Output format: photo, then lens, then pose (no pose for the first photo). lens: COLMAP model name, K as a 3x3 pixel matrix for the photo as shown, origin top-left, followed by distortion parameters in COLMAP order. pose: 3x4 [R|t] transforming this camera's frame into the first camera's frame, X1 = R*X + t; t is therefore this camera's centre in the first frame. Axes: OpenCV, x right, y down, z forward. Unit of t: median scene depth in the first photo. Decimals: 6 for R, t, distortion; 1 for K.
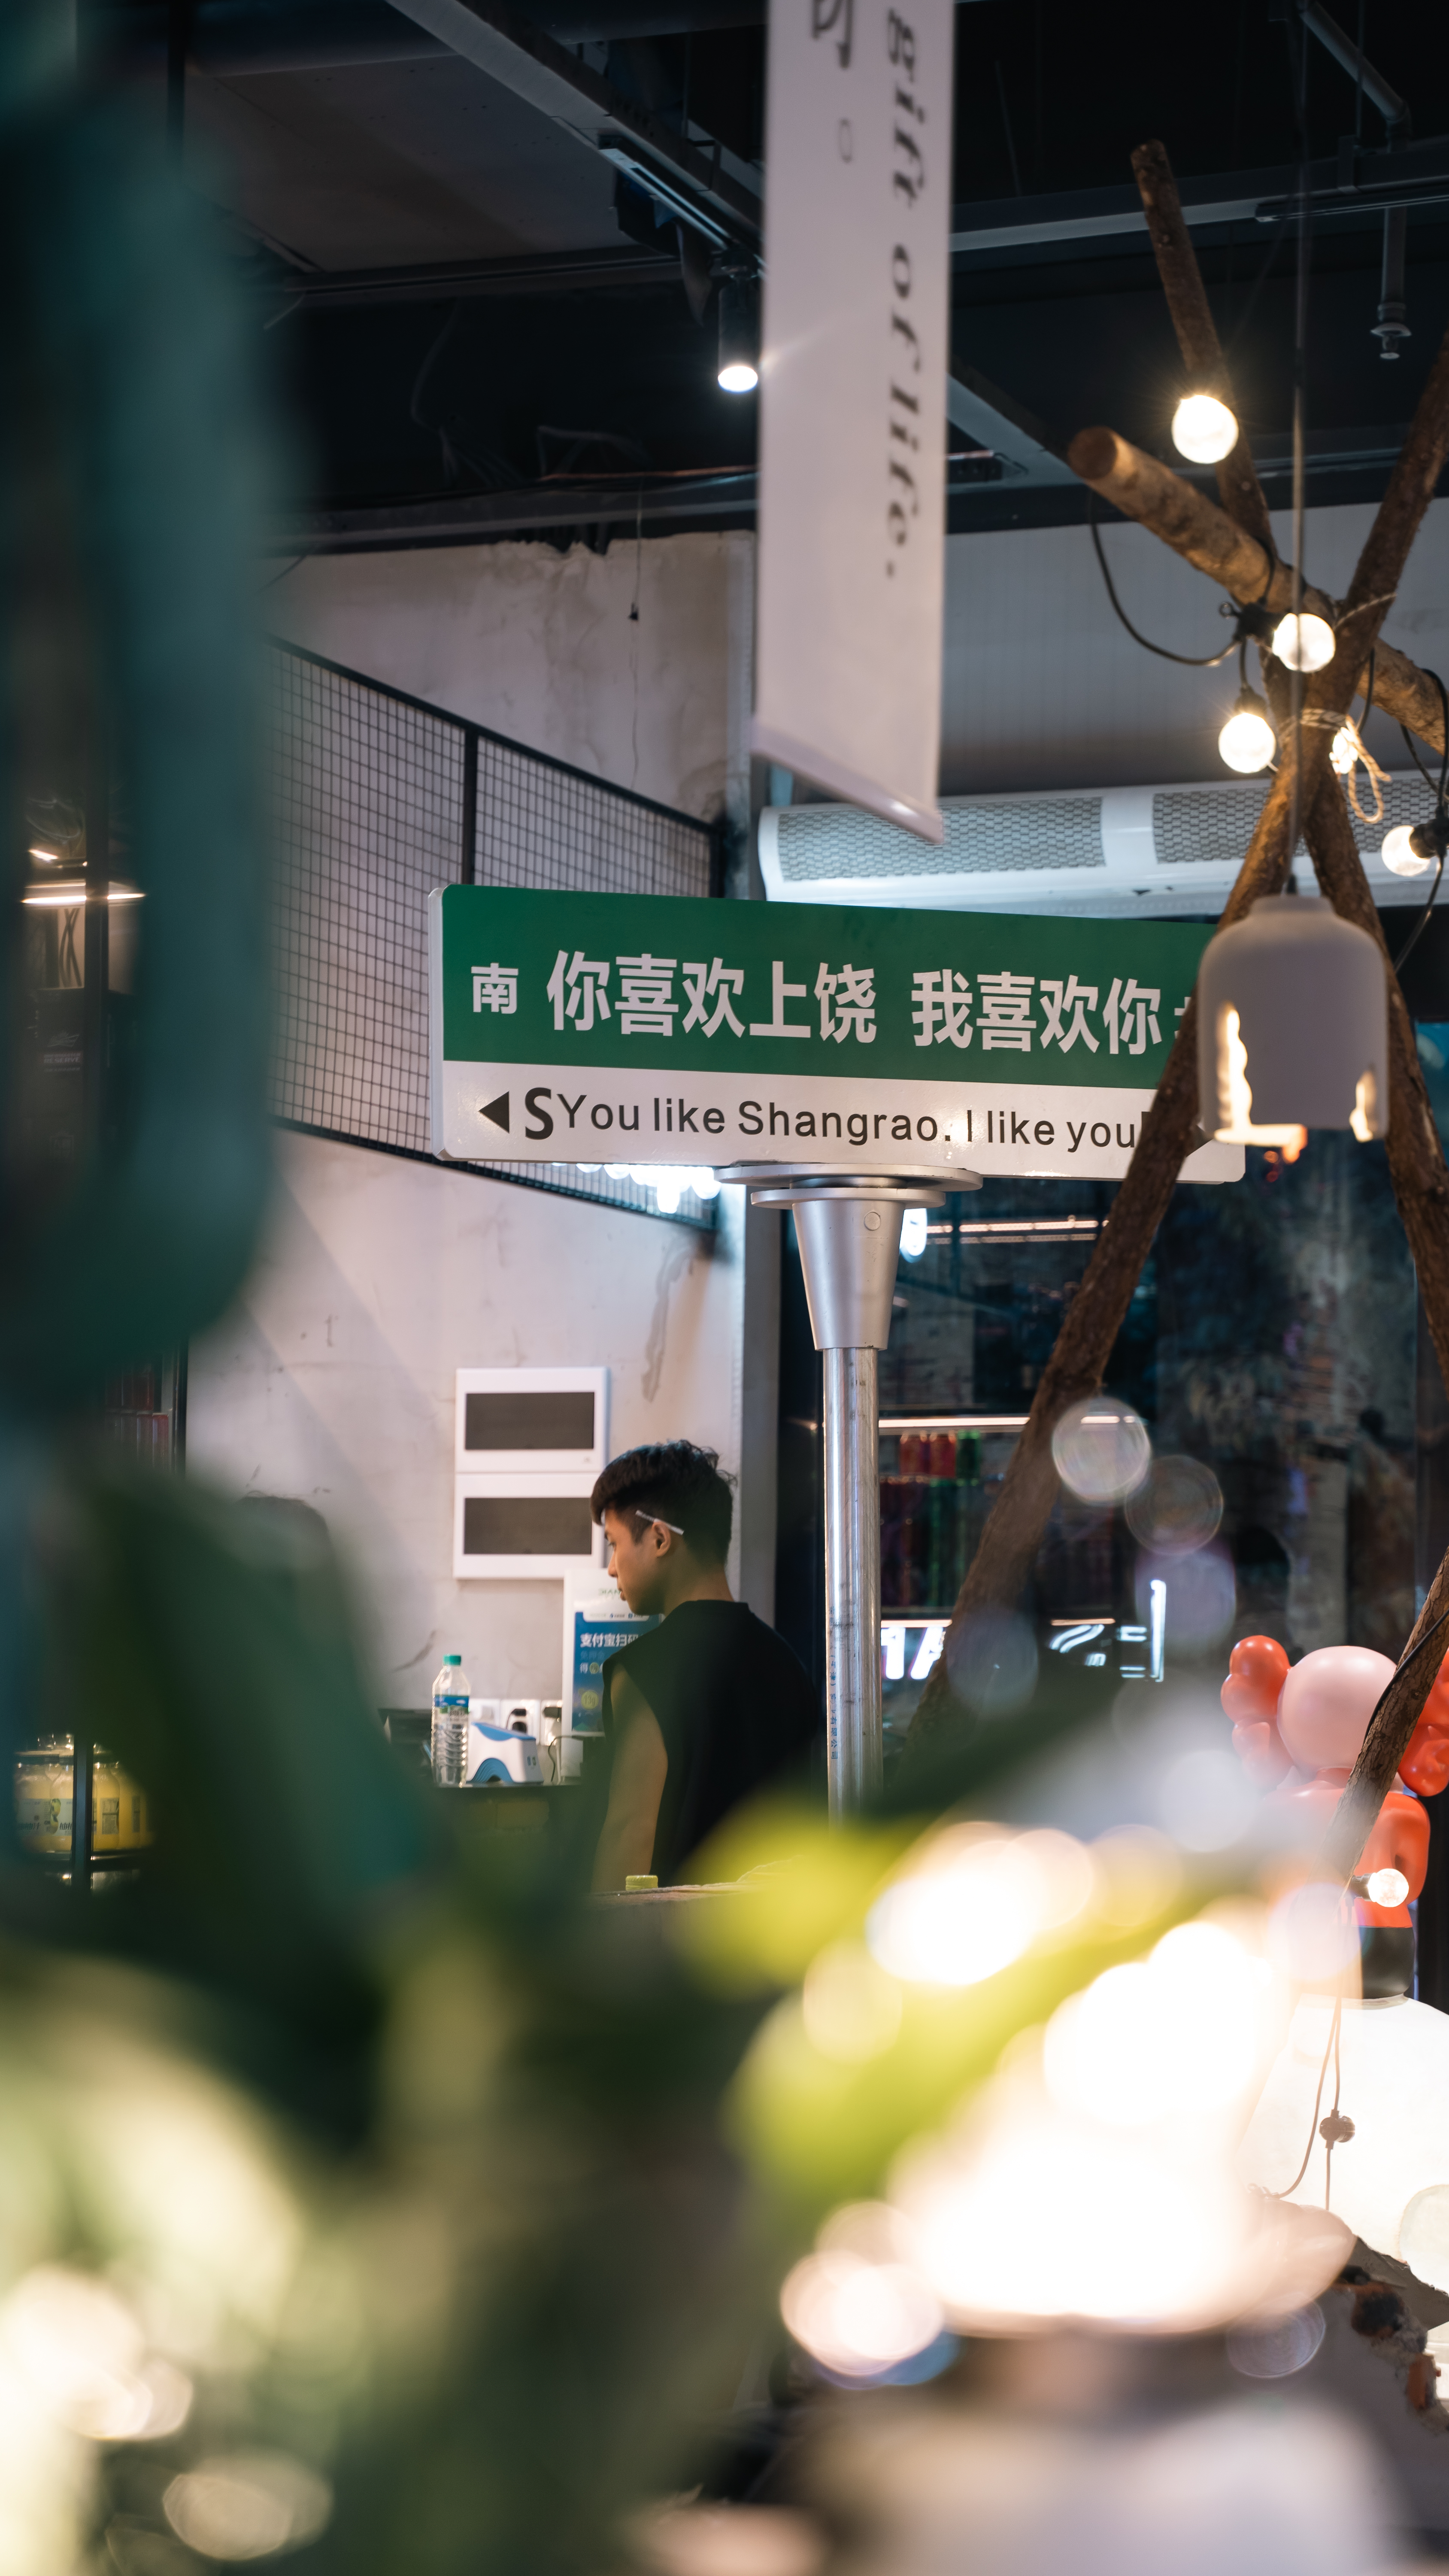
lens RADIAL K [[5363.6, 0, 724.5], [0, 5363.6, 1288.0], [0, 0, 1]] dist [0.328579, -0.072926]
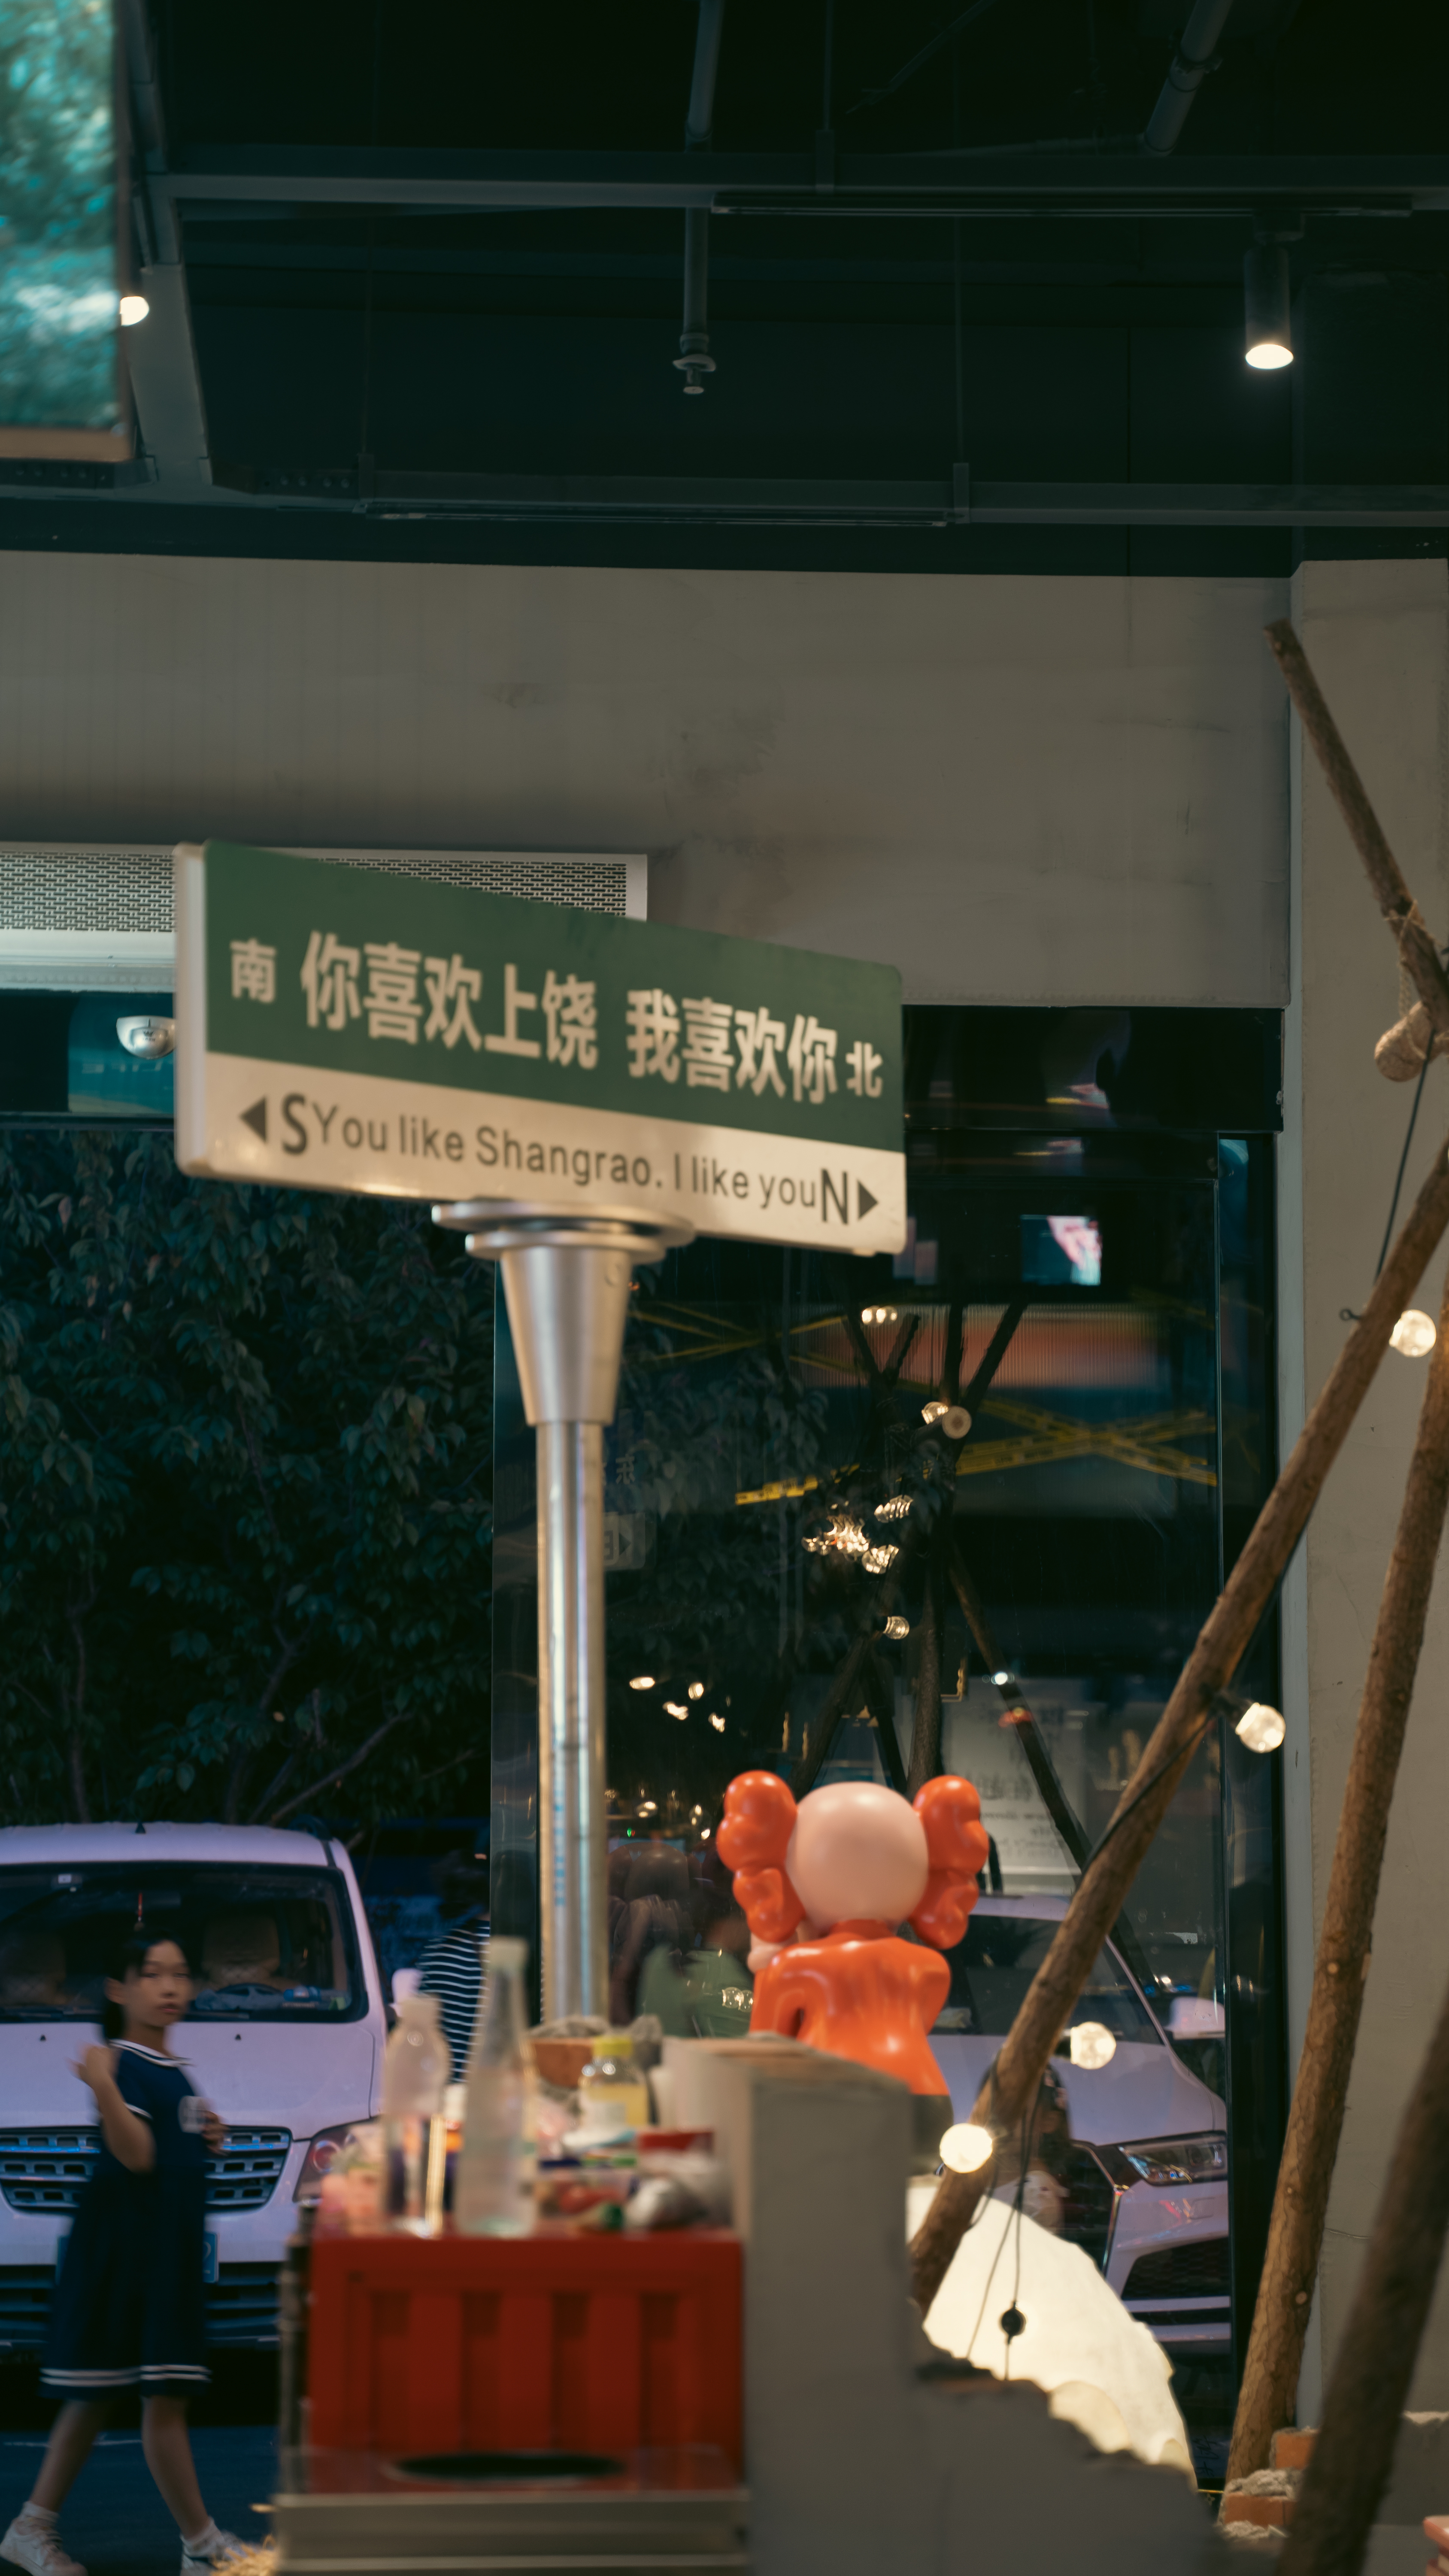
lens RADIAL K [[5363.6, 0, 724.5], [0, 5363.6, 1288.0], [0, 0, 1]] dist [0.328579, -0.072926]
pose [[0.906113, 0.041881, 0.420957, -0.314539], [-0.024273, 0.998595, -0.047103, 0.029511], [-0.422338, 0.032463, 0.905857, 0.213948]]
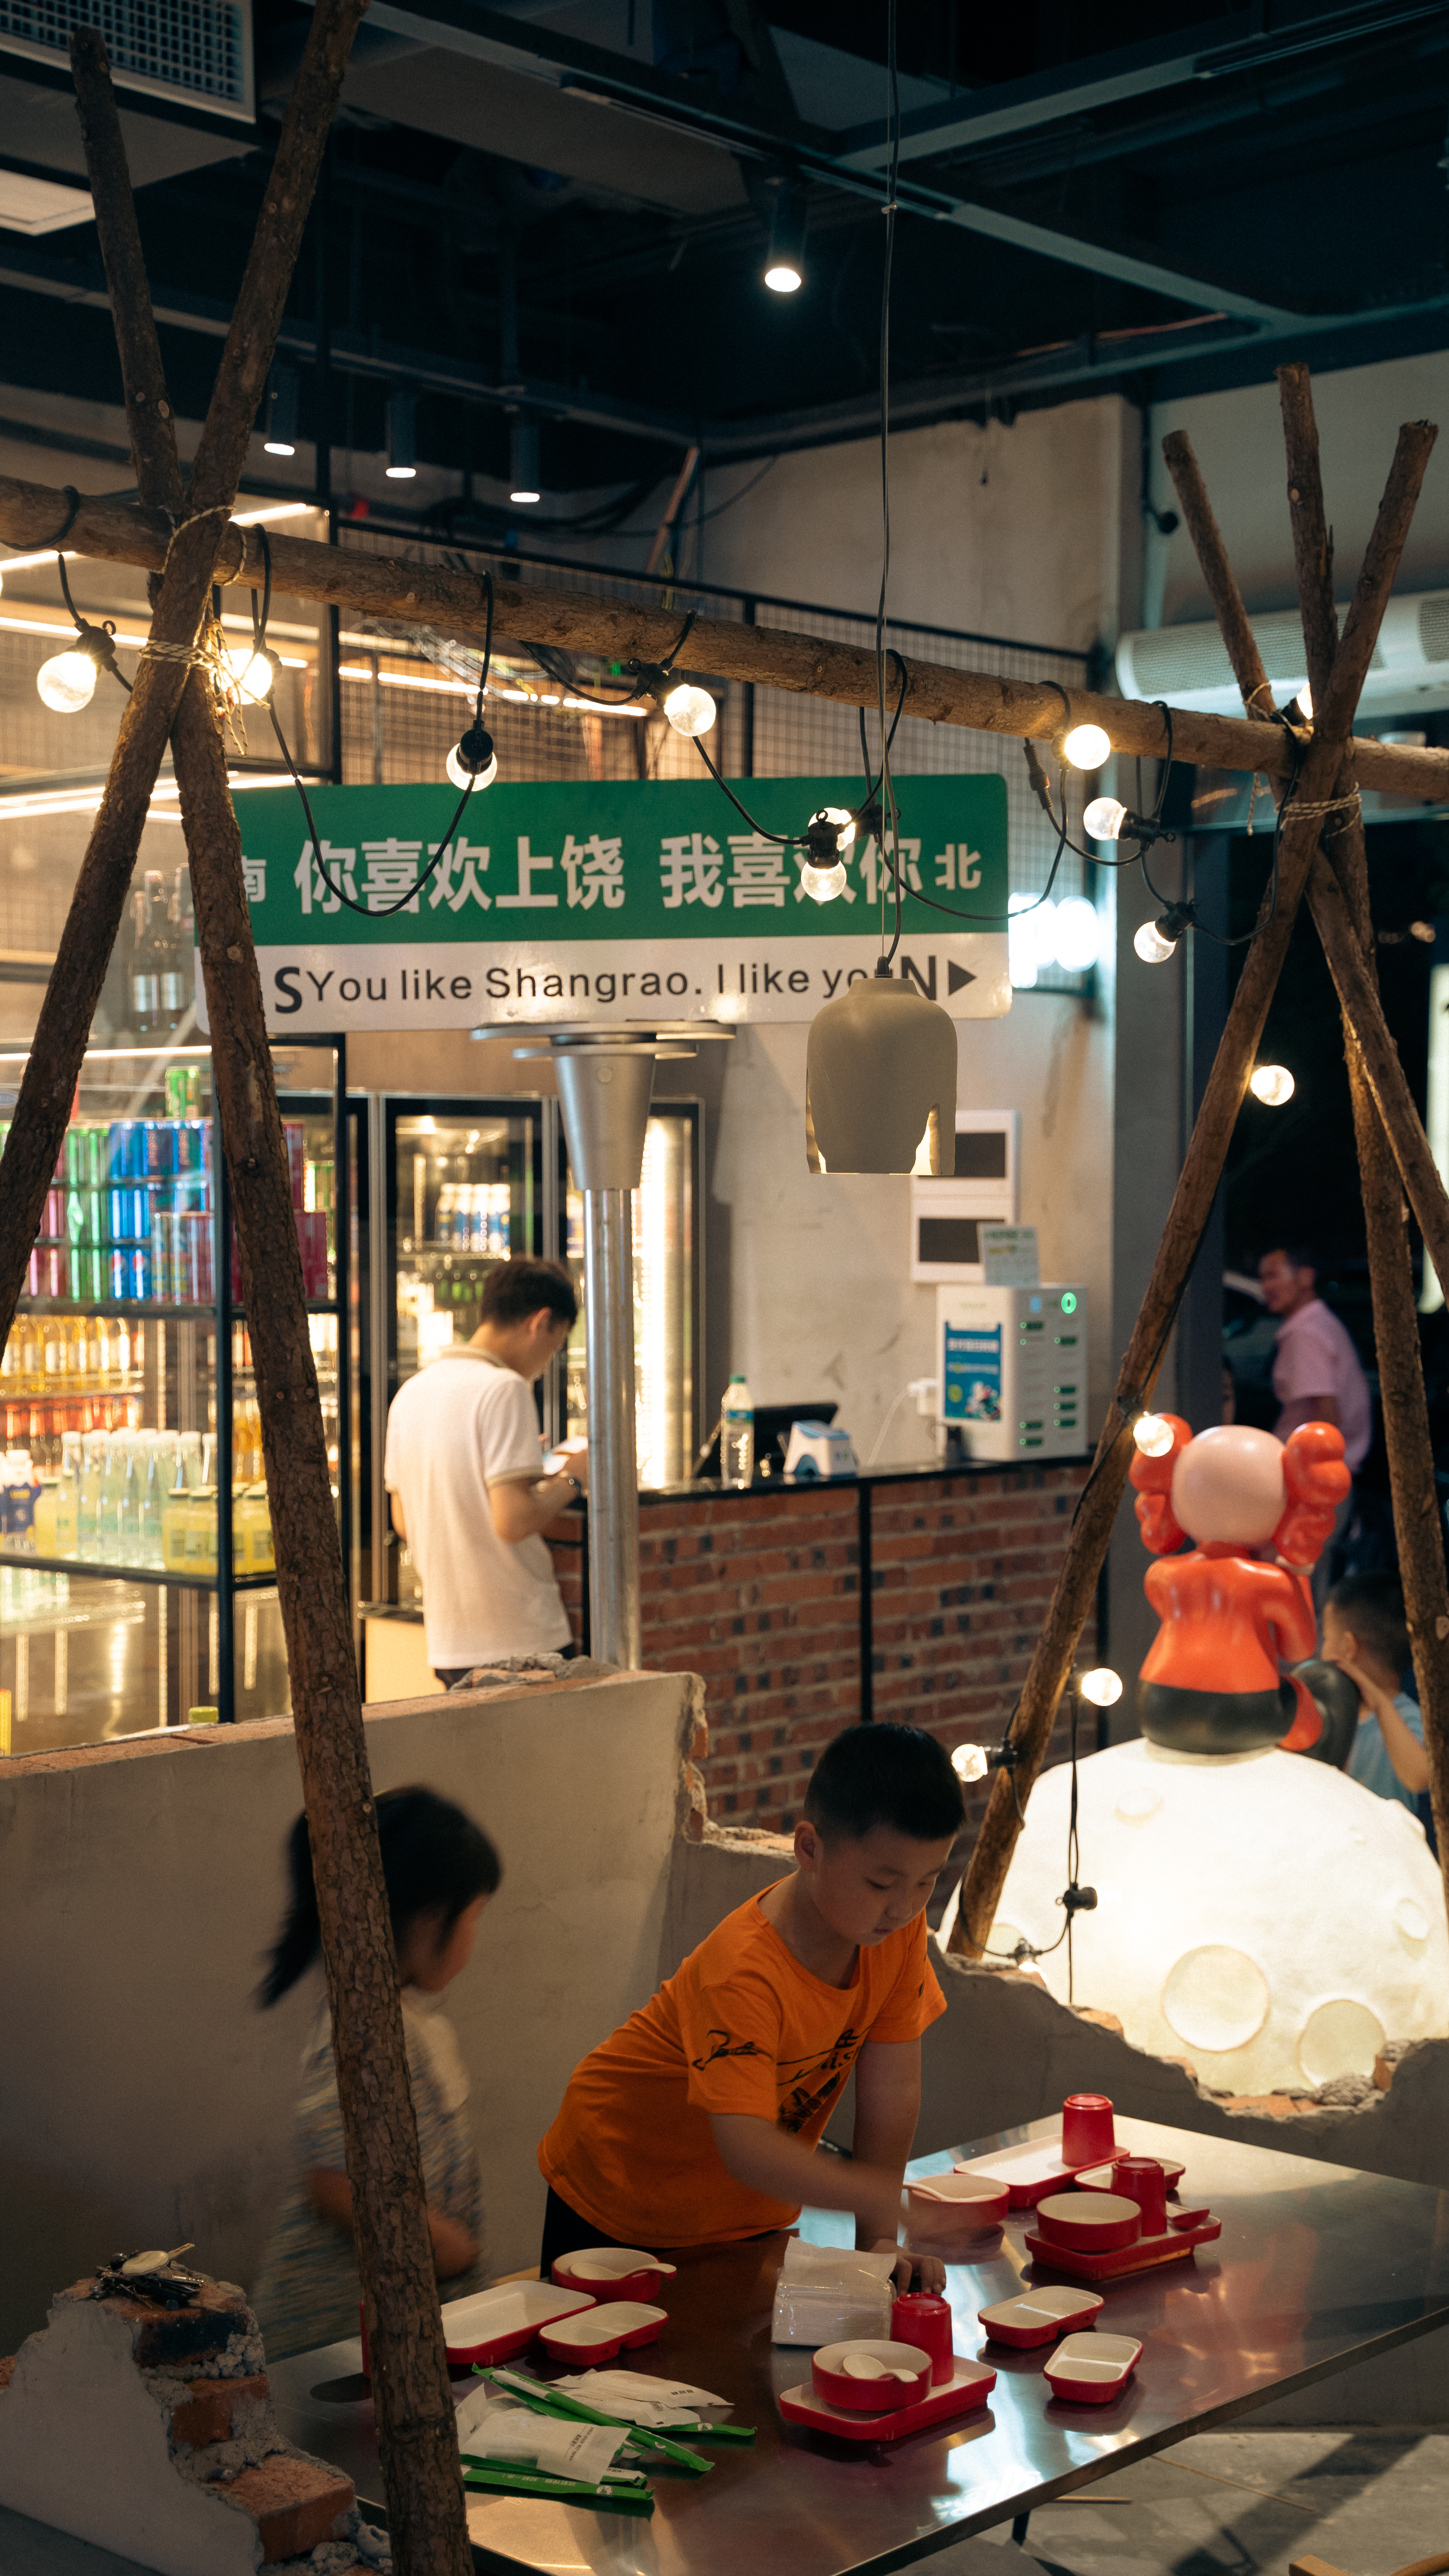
lens RADIAL K [[3548.7, 0, 724.5], [0, 3548.7, 1288.0], [0, 0, 1]] dist [0.021230, 0.554121]
pose [[0.926388, 0.000942, -0.376569, 0.317948], [0.038990, 0.994382, 0.098407, -0.038957], [0.374547, -0.105846, 0.921147, 0.339517]]
